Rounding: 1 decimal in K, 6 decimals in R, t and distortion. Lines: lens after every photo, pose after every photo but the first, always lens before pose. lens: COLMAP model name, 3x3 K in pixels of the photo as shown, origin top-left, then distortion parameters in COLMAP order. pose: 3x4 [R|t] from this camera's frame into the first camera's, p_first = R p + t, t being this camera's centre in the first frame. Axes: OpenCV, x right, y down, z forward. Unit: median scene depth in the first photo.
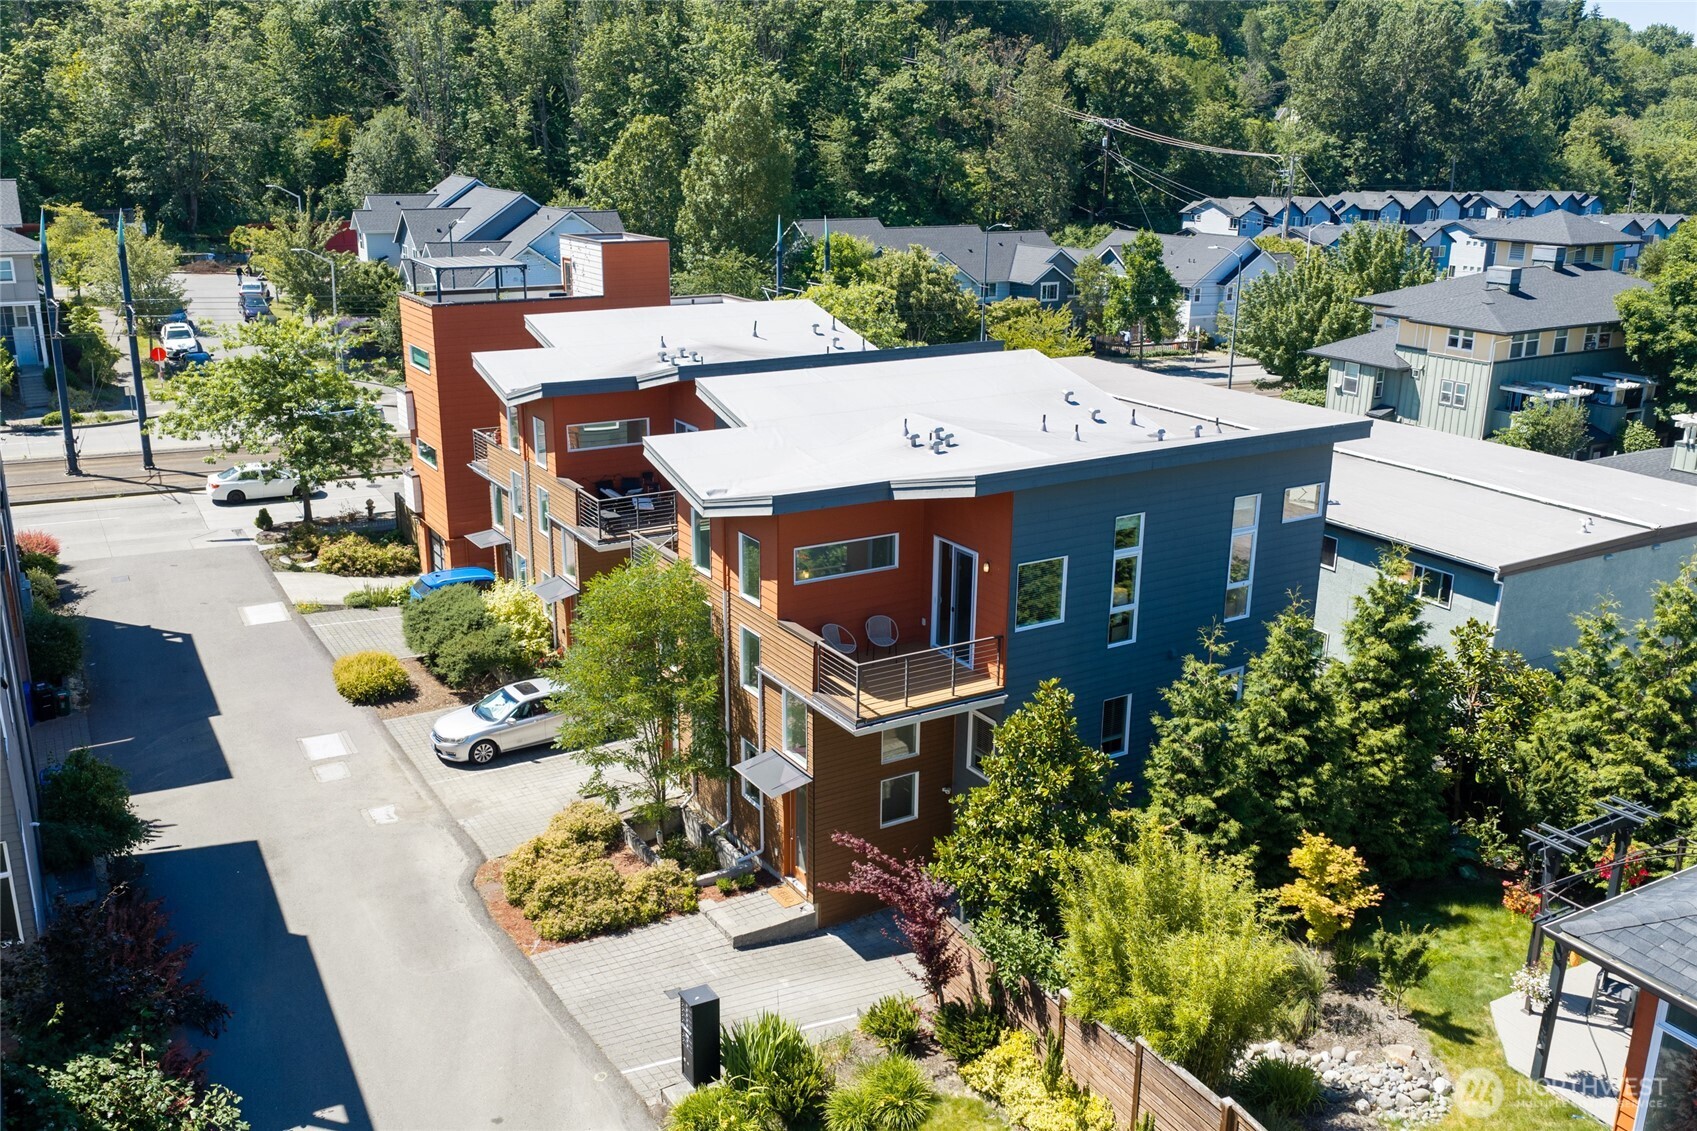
lens RADIAL K [[1436.7, 0, 848.5], [0, 1436.7, 565.5], [0, 0, 1]] dist [0.020931, -0.037547]
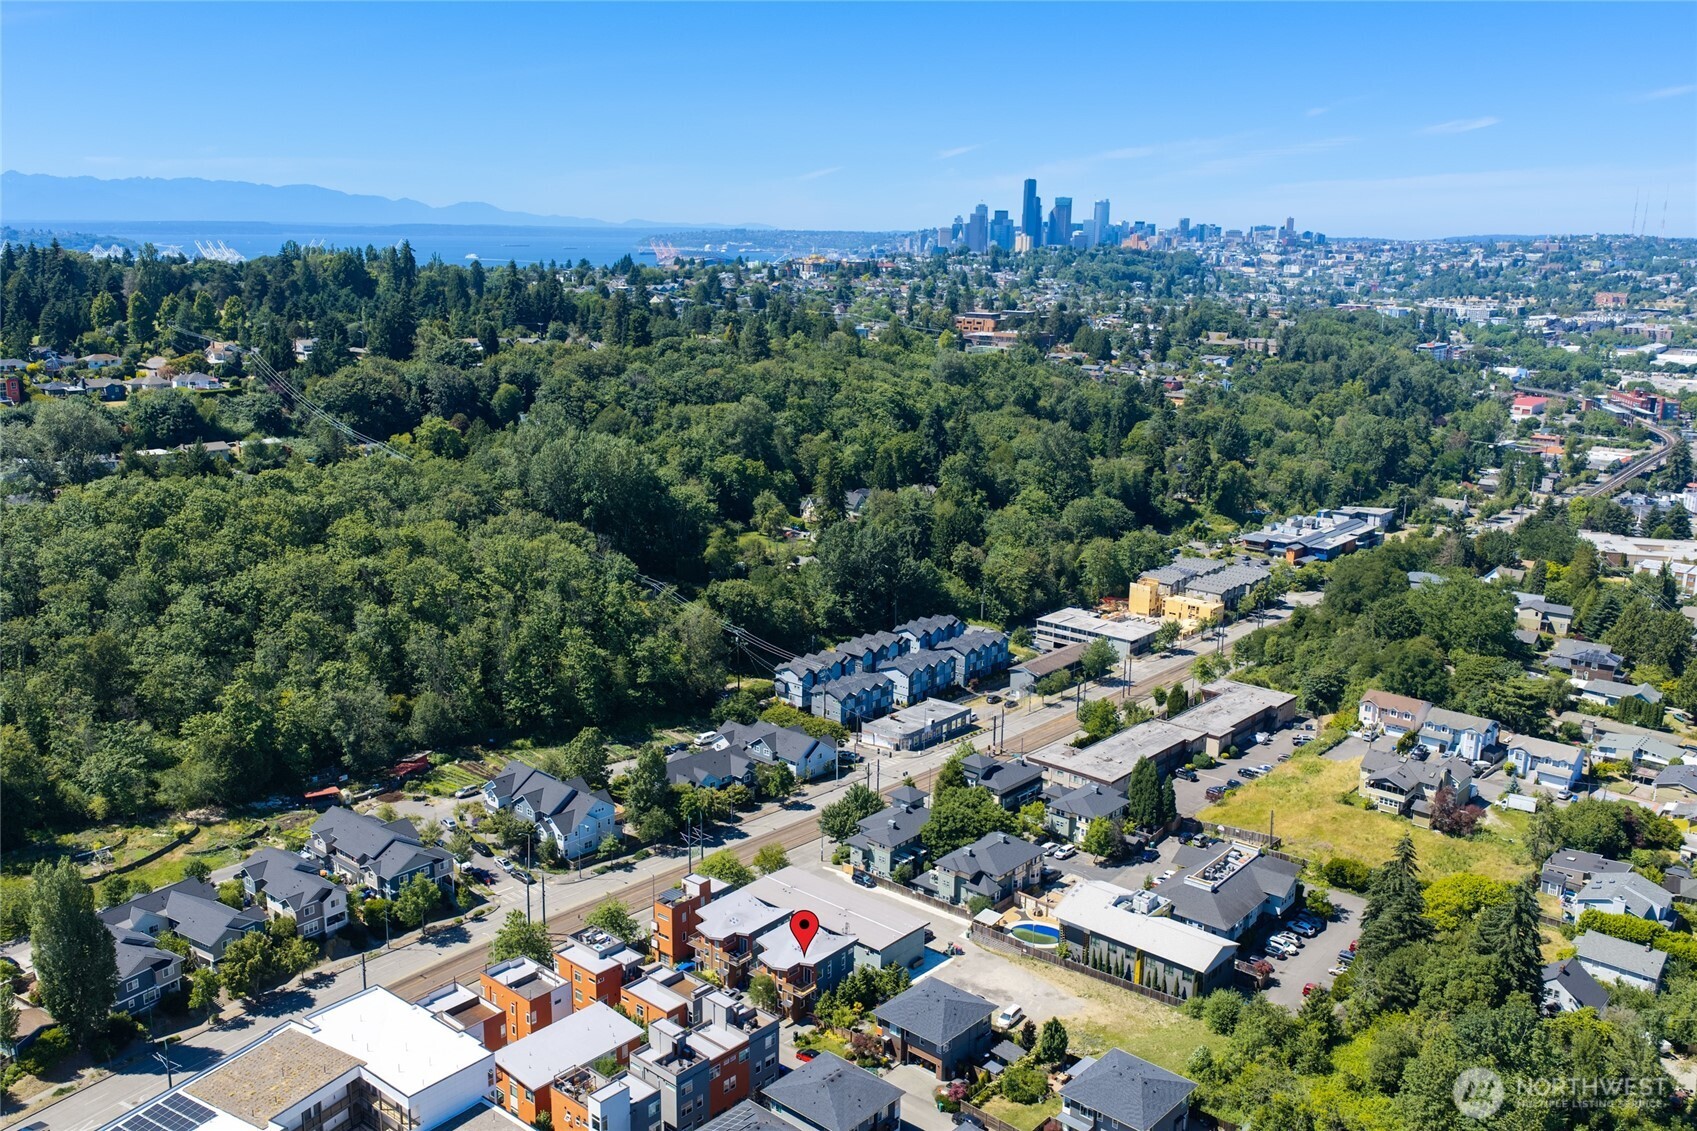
lens RADIAL K [[1436.7, 0, 848.5], [0, 1436.7, 565.5], [0, 0, 1]] dist [0.020931, -0.037547]
pose [[0.946297, -0.071730, 0.315242, -1.432888], [0.090503, 0.994865, -0.045301, -1.291226], [-0.310374, 0.071398, 0.947929, -4.675416]]
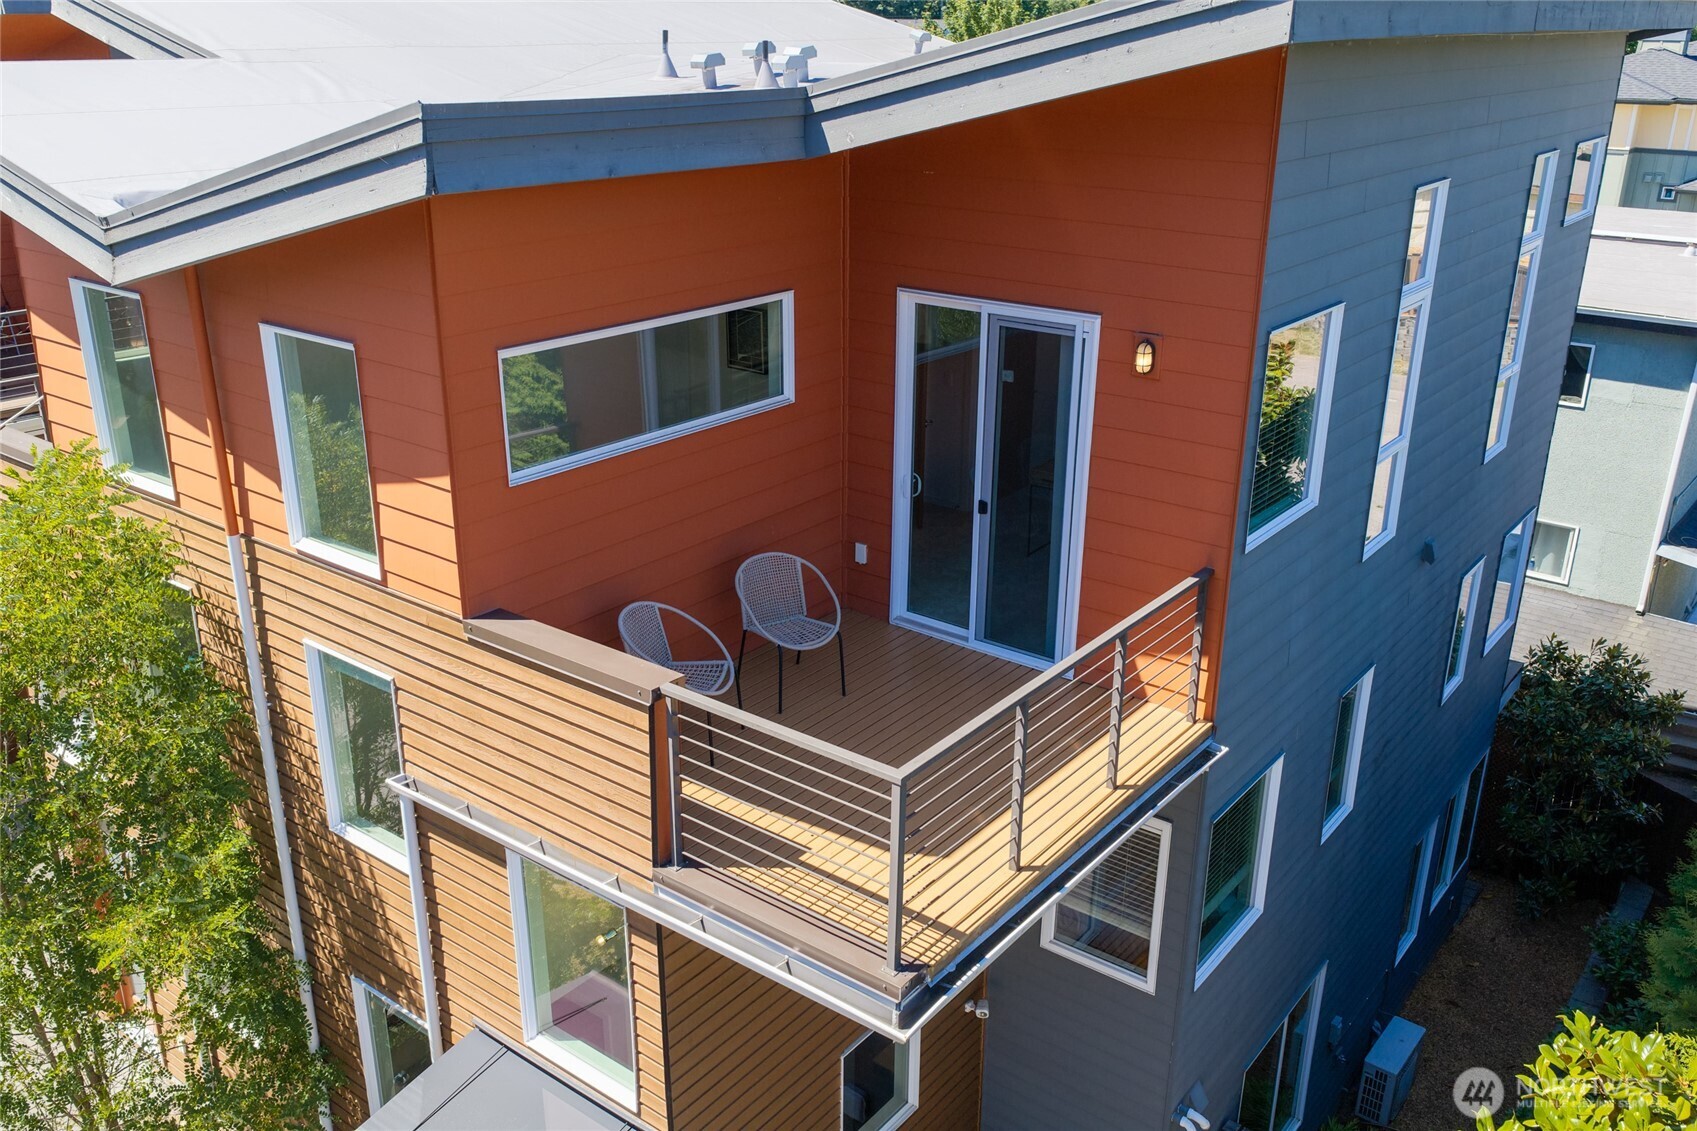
lens RADIAL K [[1436.7, 0, 848.5], [0, 1436.7, 565.5], [0, 0, 1]] dist [0.020931, -0.037547]
pose [[0.932948, -0.131961, 0.334955, -0.053183], [0.106111, 0.989861, 0.094423, 0.006884], [-0.344019, -0.052549, 0.937491, 0.526821]]
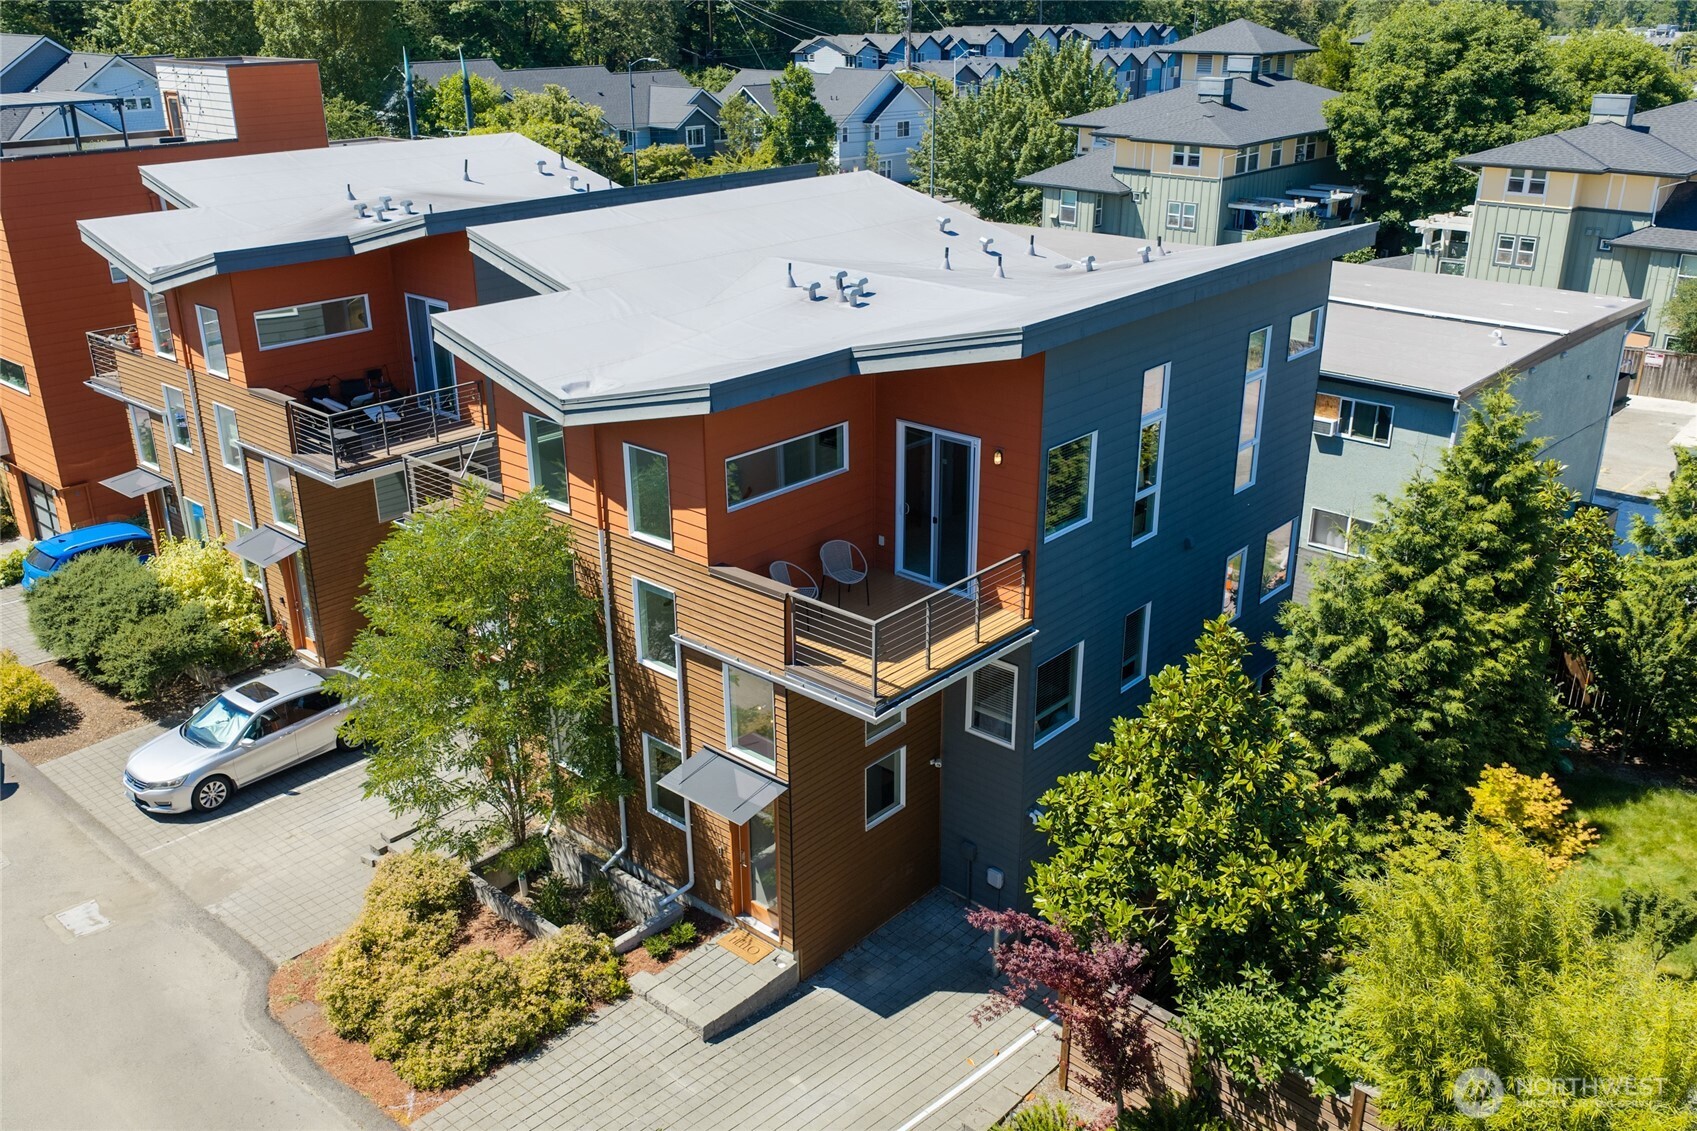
lens RADIAL K [[1436.7, 0, 848.5], [0, 1436.7, 565.5], [0, 0, 1]] dist [0.020931, -0.037547]
pose [[0.956191, -0.123714, 0.265316, -0.123339], [0.099407, 0.989679, 0.103215, -0.019442], [-0.275347, -0.072319, 0.958621, 0.241295]]
